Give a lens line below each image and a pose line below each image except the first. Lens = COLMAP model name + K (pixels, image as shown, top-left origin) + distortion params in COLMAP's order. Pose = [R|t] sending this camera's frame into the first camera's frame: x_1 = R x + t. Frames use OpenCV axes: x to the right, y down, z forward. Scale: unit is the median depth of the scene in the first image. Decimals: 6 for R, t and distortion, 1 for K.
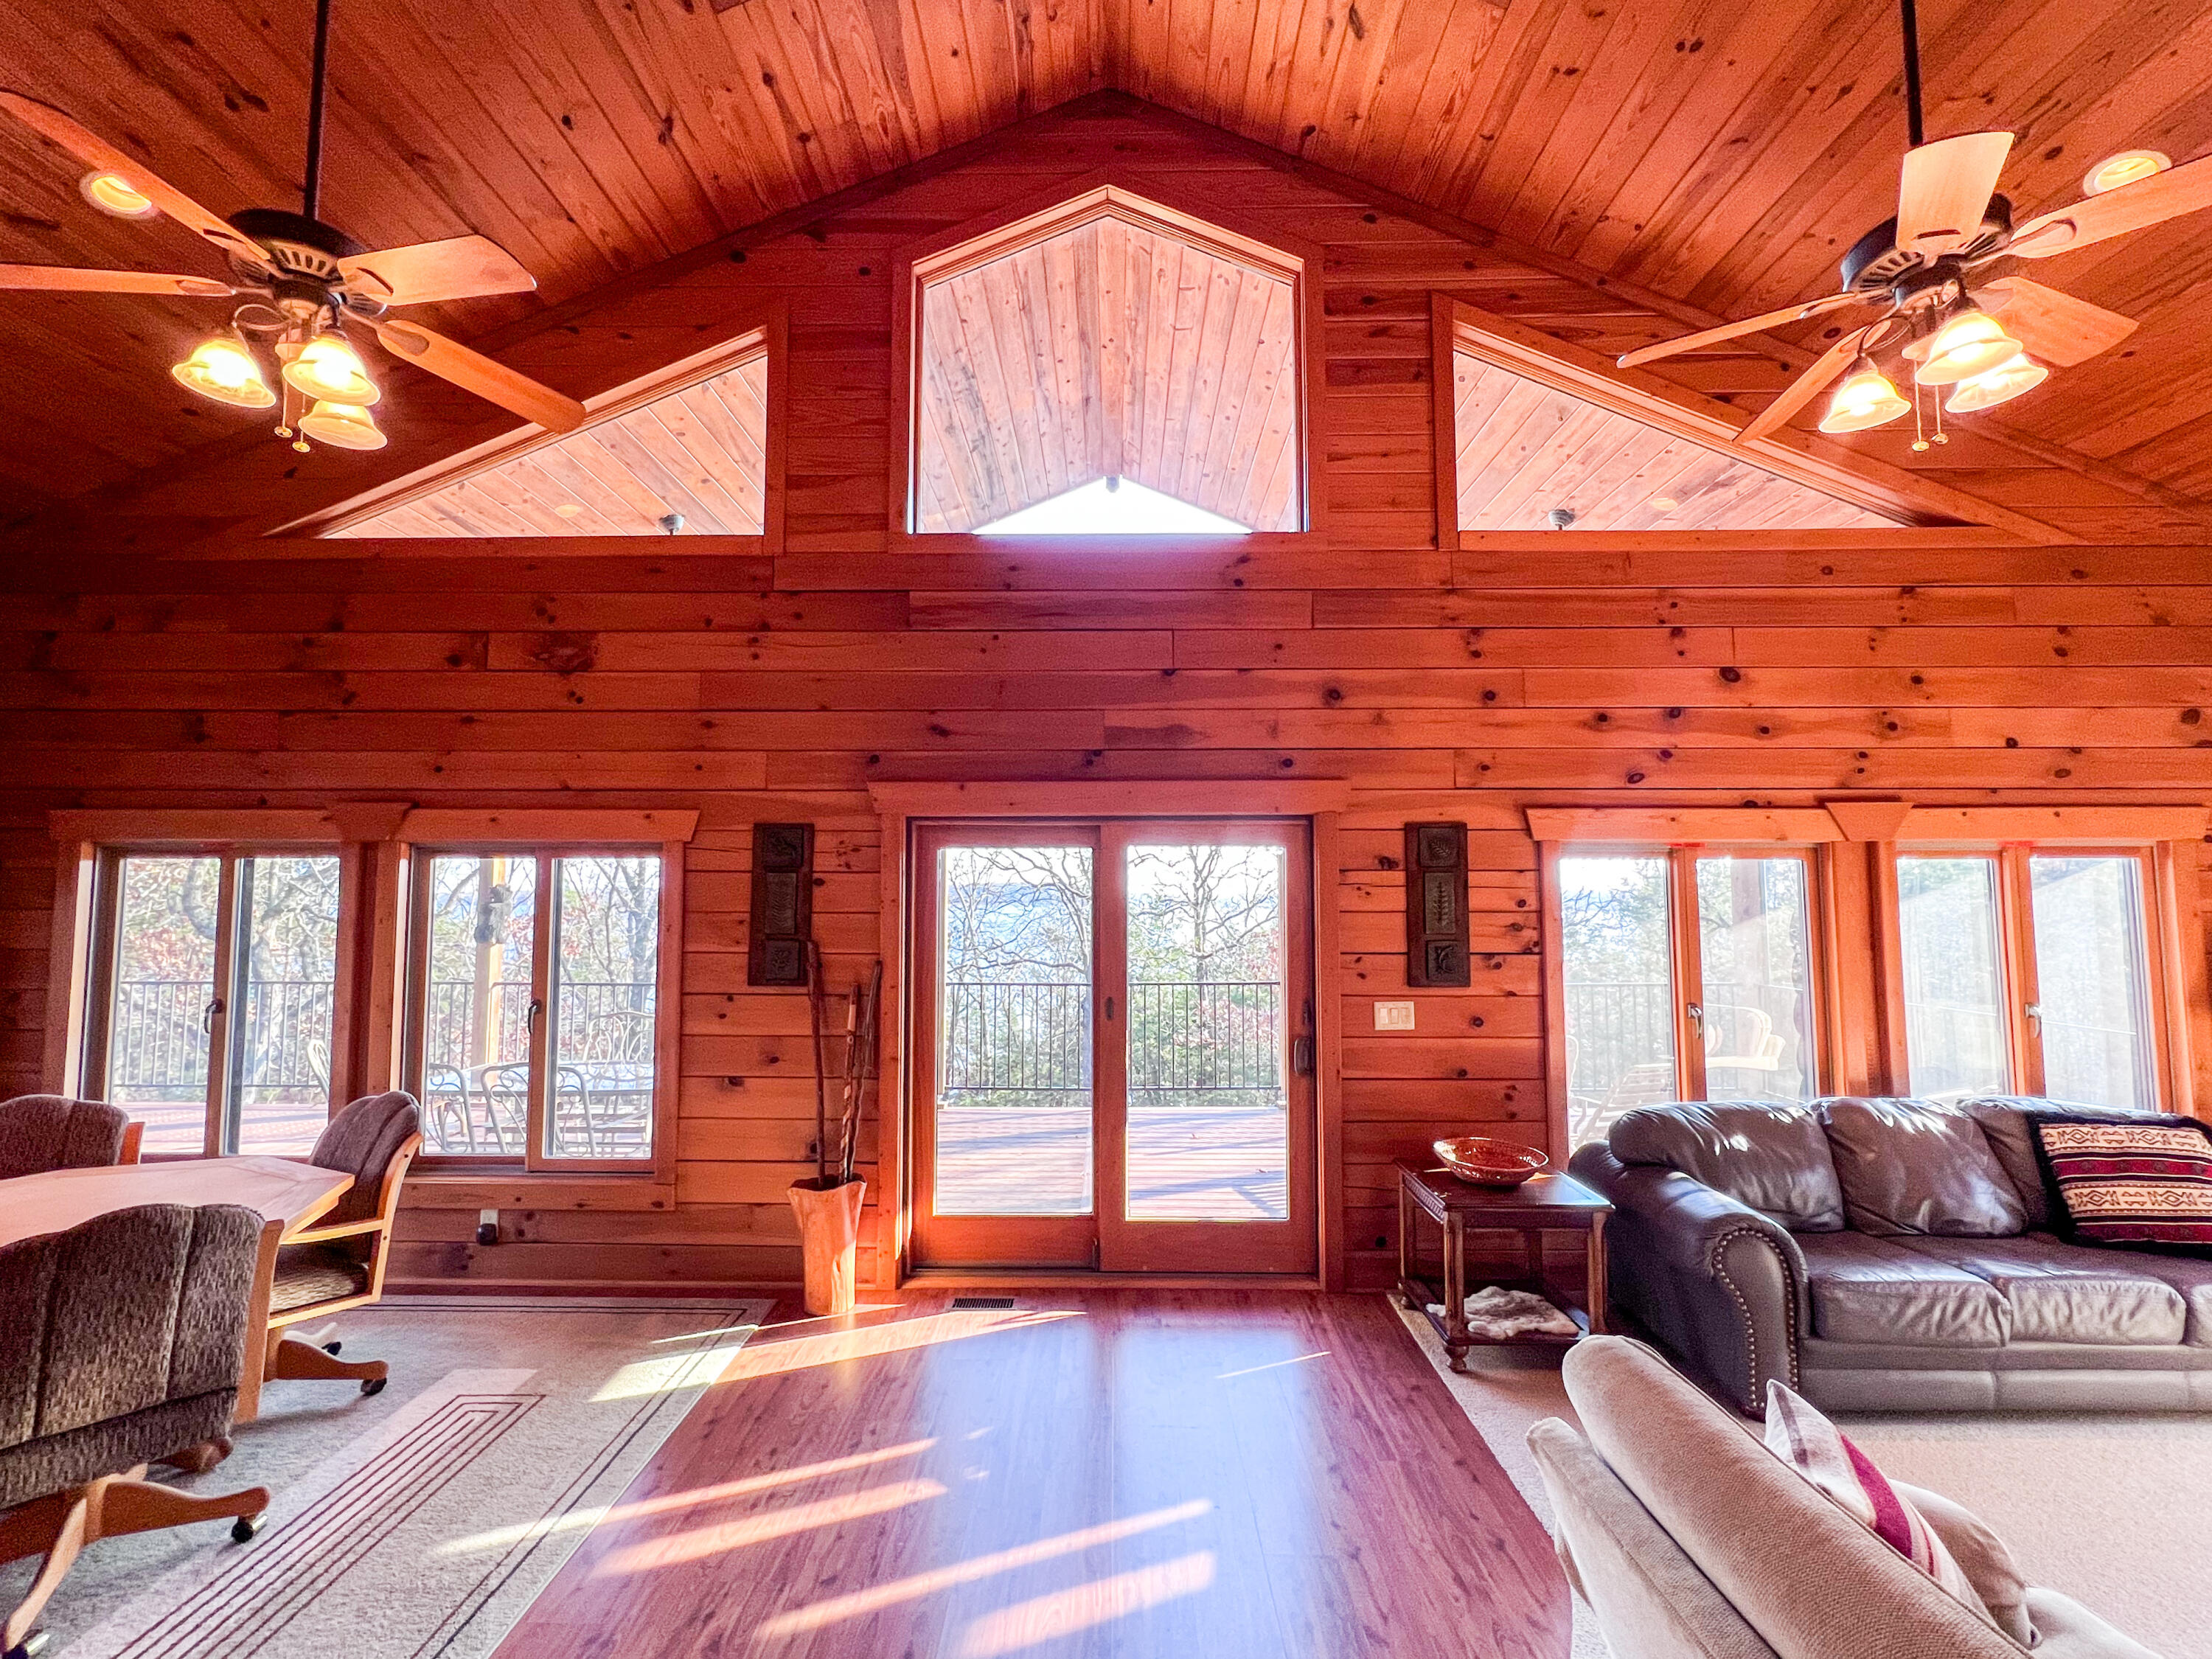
lens RADIAL K [[955.9, 0, 1099.5], [0, 955.9, 837.7], [0, 0, 1]] dist [-0.003121, 0.000344]
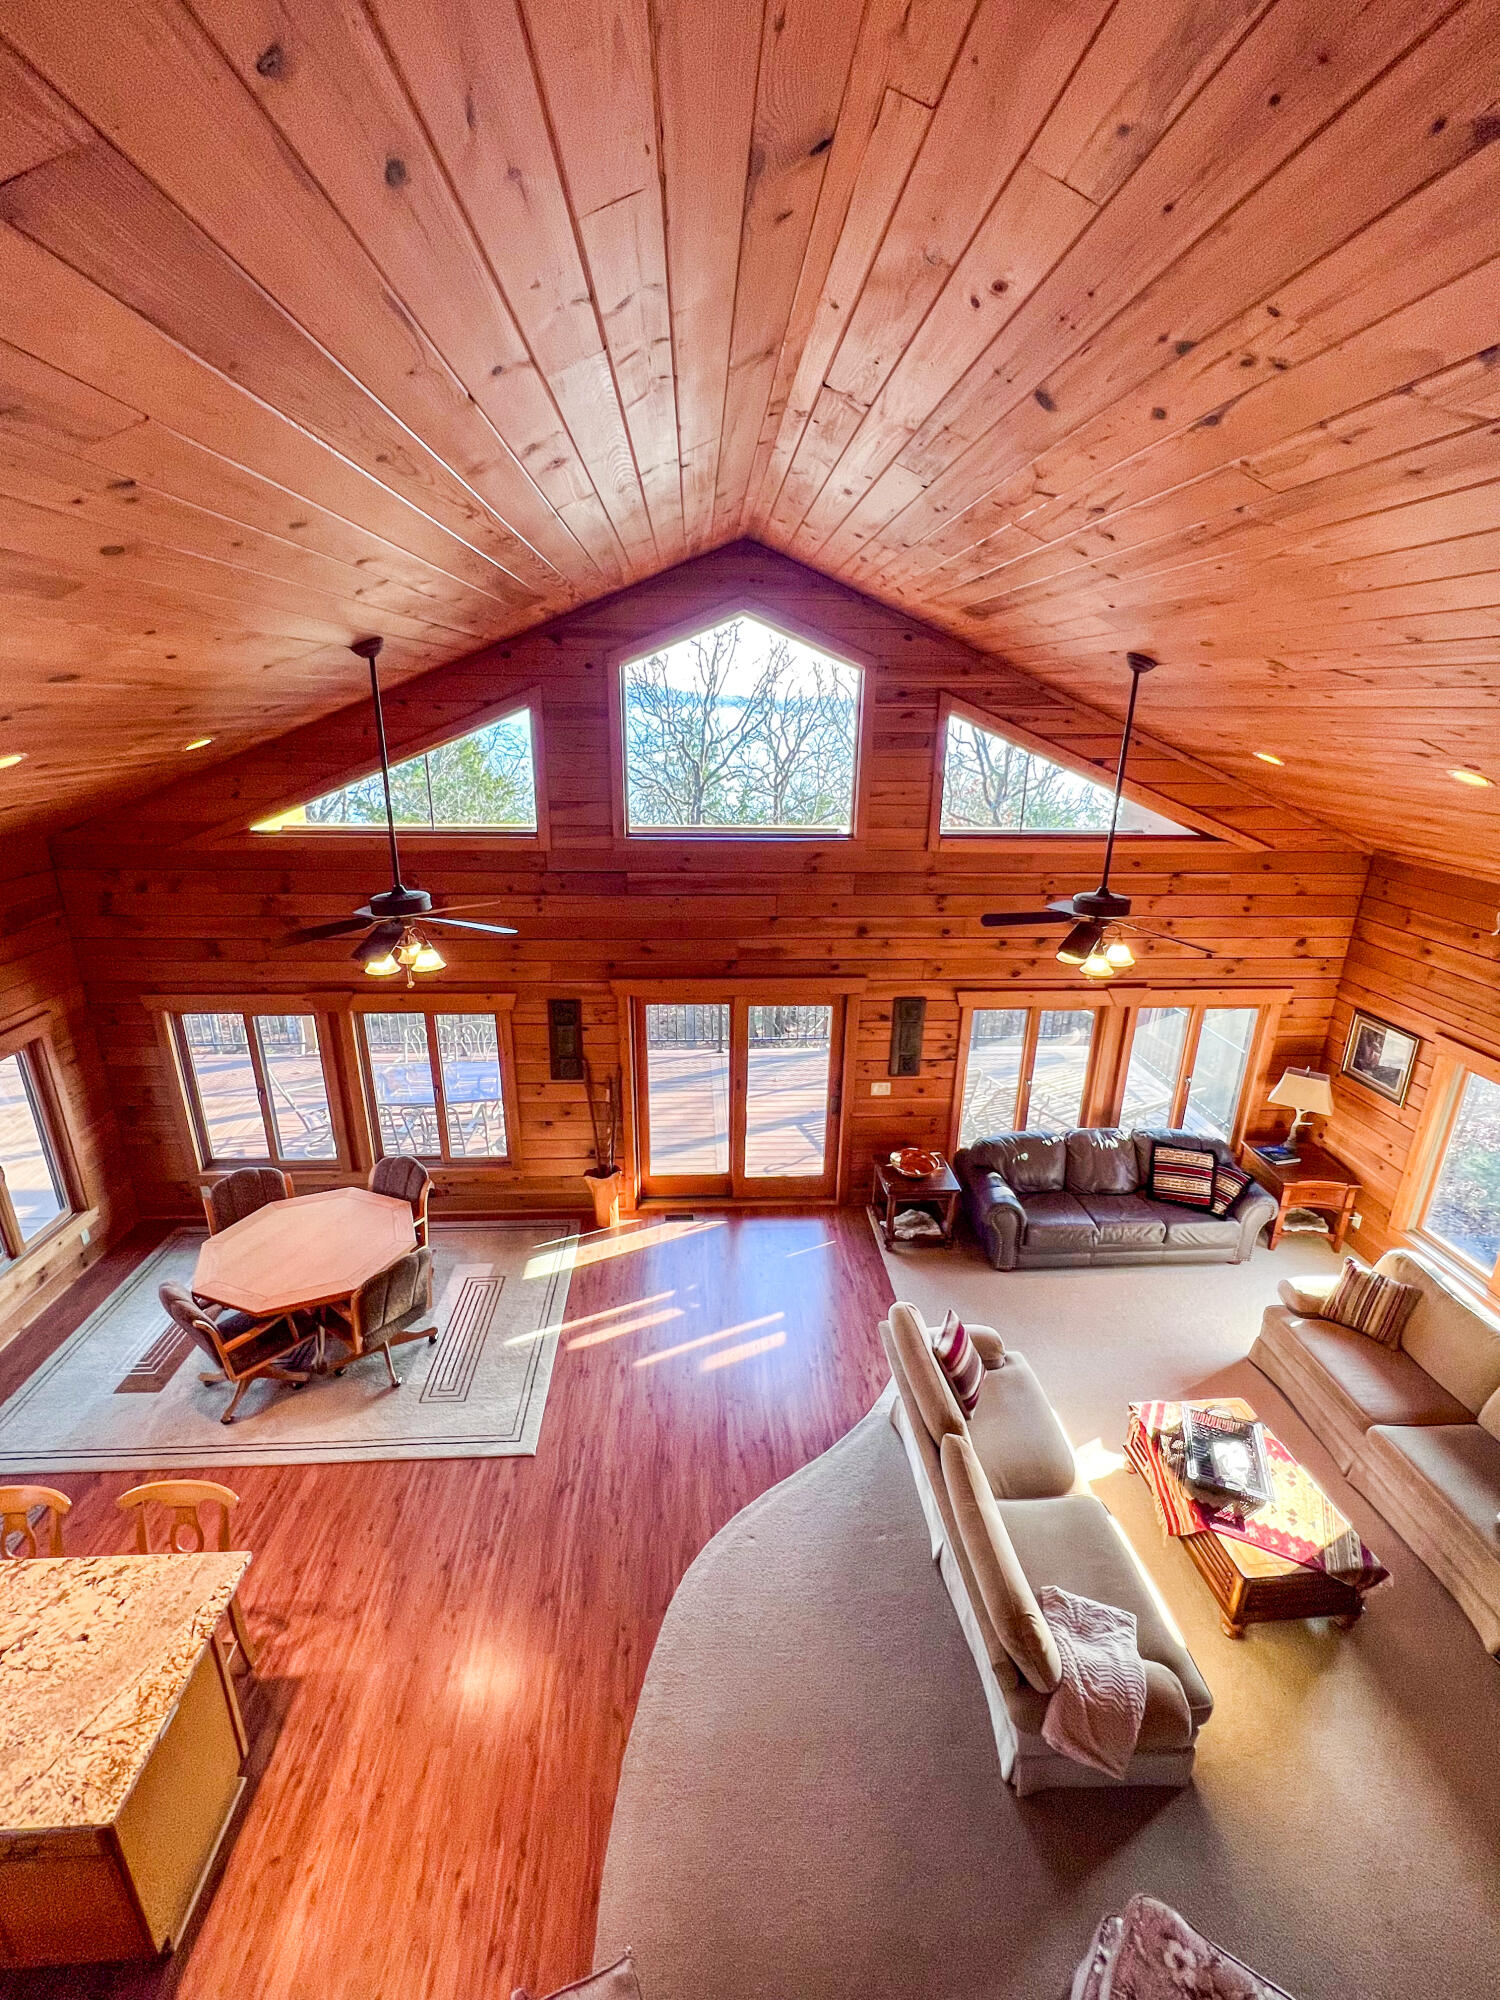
lens RADIAL K [[864.2, 0, 750.0], [0, 864.2, 1000.0], [0, 0, 1]] dist [-0.003121, 0.000344]
pose [[0.996926, -0.010256, 0.077670, -0.102510], [-0.020904, 0.920627, 0.389884, -0.678721], [-0.075504, -0.390309, 0.917582, -0.564328]]
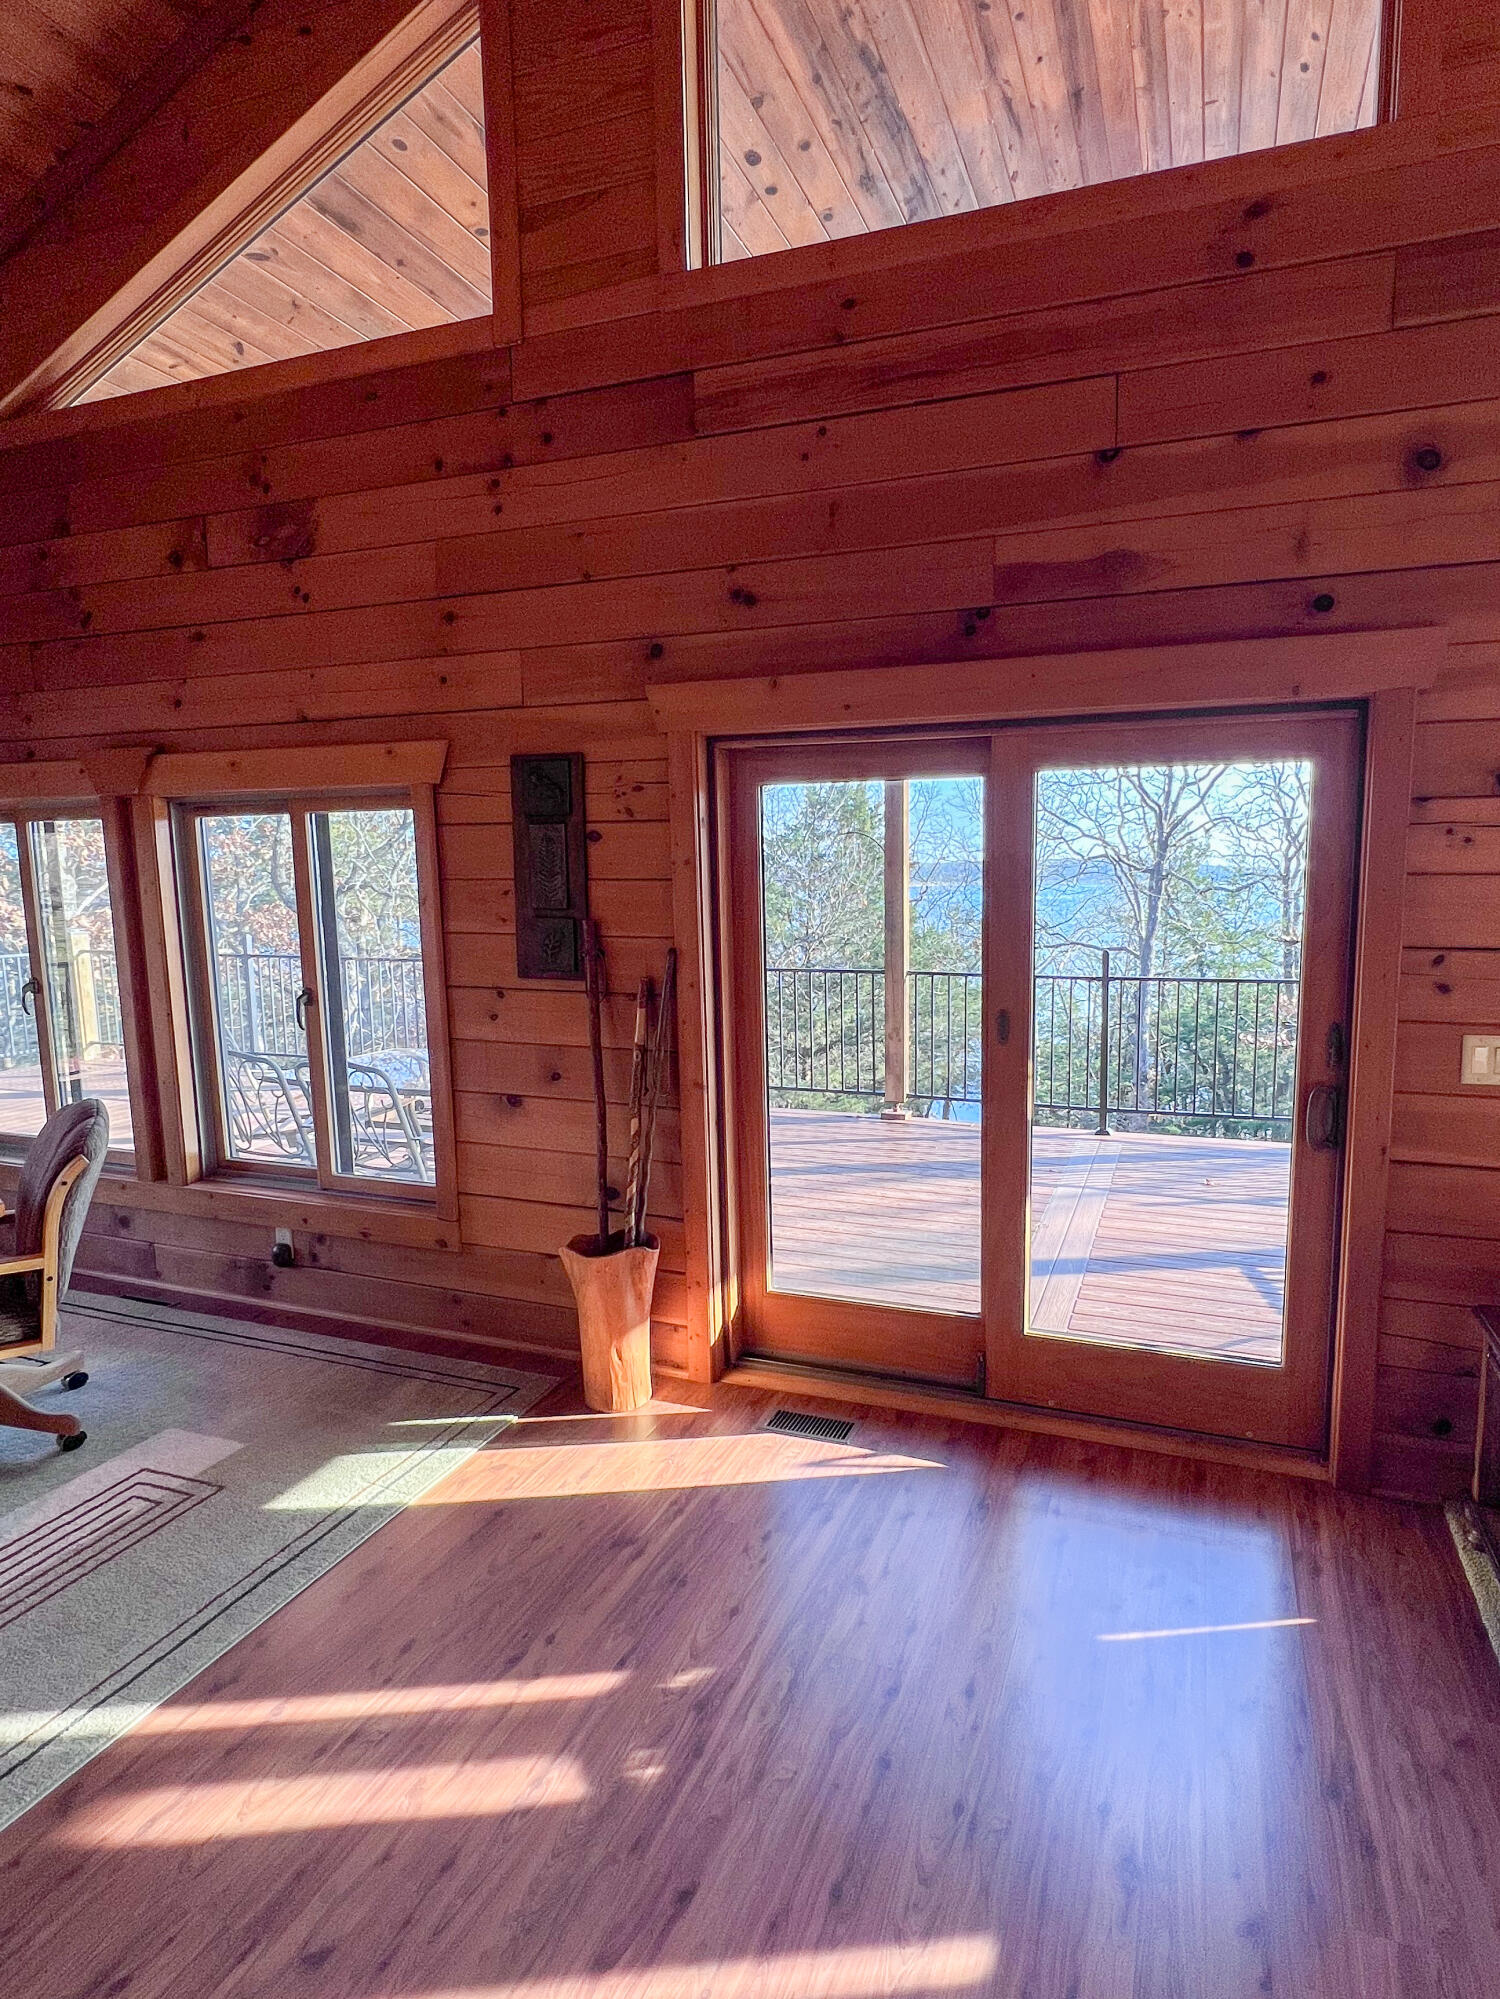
lens RADIAL K [[1006.0, 0, 871.8], [0, 1006.0, 997.3], [0, 0, 1]] dist [-0.002416, 0.000654]
pose [[0.954054, 0.030668, -0.298062, 0.129559], [0.024531, 0.983414, 0.179707, 0.035001], [0.298630, -0.178762, 0.937478, 0.341792]]
